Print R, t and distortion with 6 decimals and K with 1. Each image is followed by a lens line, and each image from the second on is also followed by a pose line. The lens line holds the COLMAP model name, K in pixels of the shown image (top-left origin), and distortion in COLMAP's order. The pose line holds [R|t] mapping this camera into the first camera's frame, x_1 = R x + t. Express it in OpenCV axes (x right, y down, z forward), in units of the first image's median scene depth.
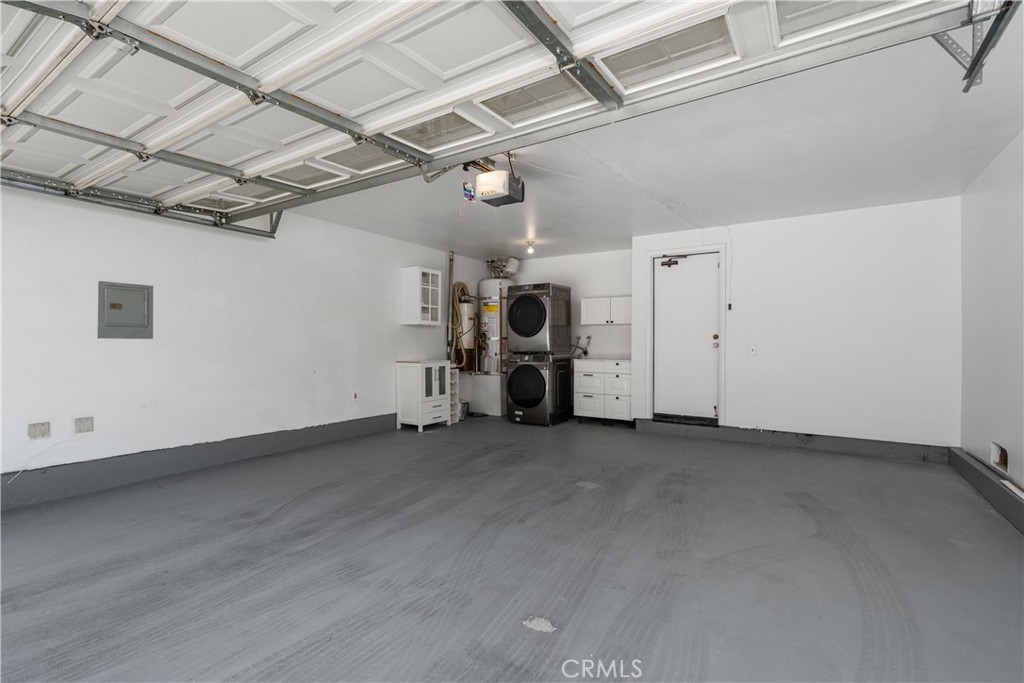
lens RADIAL K [[467.5, 0, 504.9], [0, 467.5, 334.9], [0, 0, 1]] dist [-0.003121, 0.000422]
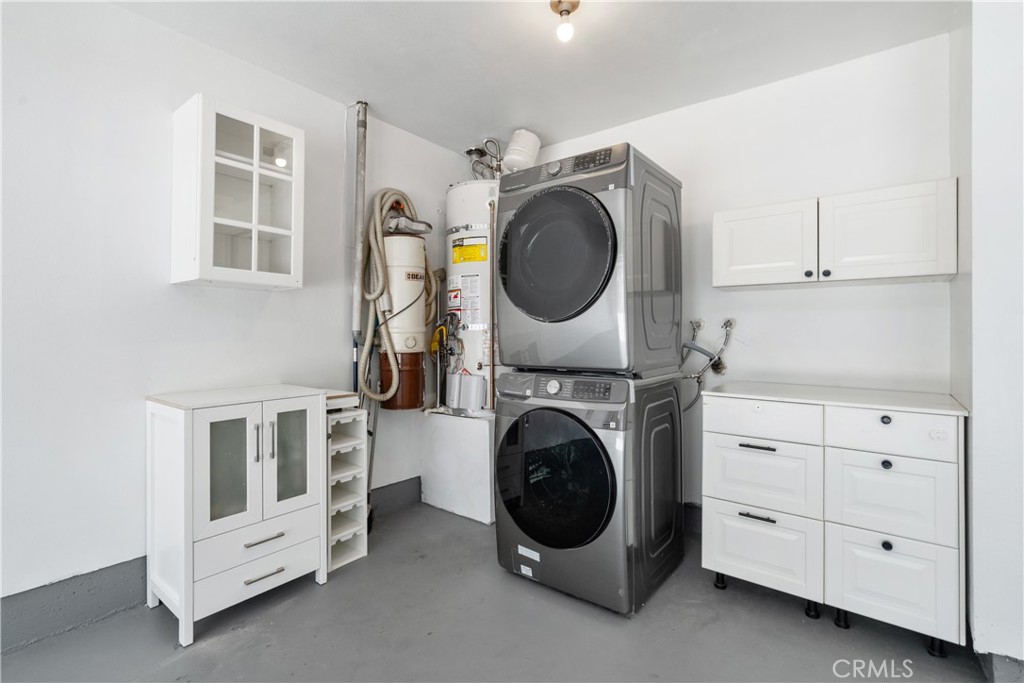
lens RADIAL K [[467.5, 0, 504.9], [0, 467.5, 334.9], [0, 0, 1]] dist [-0.003121, 0.000422]
pose [[0.996429, 0.001728, -0.084414, 0.037242], [-0.000035, 0.999799, 0.020054, 0.006934], [0.084432, -0.019979, 0.996229, 0.622978]]
